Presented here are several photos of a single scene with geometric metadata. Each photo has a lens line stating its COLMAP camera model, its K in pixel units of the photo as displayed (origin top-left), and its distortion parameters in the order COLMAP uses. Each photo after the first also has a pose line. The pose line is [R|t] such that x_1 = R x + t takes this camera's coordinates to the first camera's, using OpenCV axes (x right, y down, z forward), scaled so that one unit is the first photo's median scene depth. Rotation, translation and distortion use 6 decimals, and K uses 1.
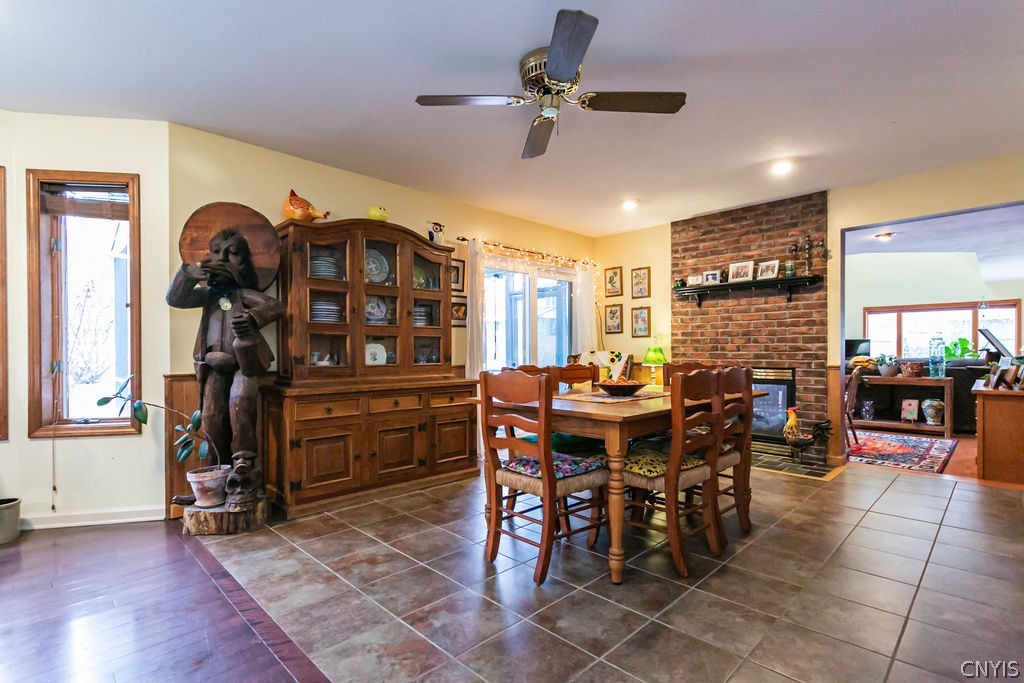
lens RADIAL K [[489.5, 0, 510.0], [0, 489.5, 356.2], [0, 0, 1]] dist [0.001305, 0.000286]
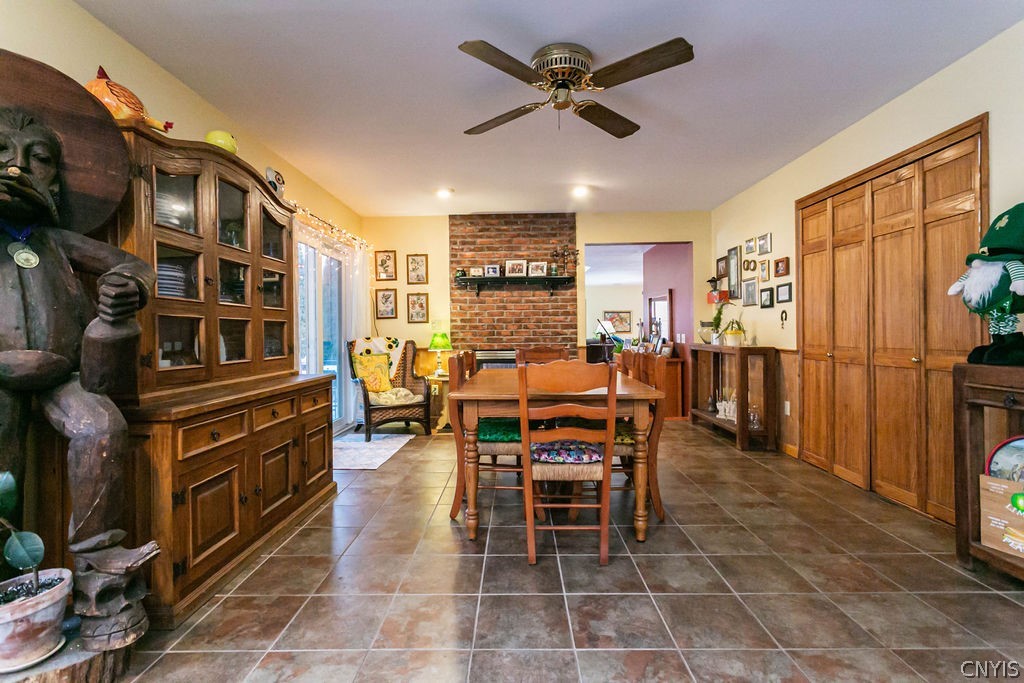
lens RADIAL K [[487.6, 0, 509.3], [0, 487.6, 334.8], [0, 0, 1]] dist [-0.000150, 0.000309]
pose [[0.713265, -0.009573, 0.700829, -0.353270], [0.017149, 0.999846, -0.003796, -0.008377], [-0.700684, 0.014726, 0.713319, 0.176107]]
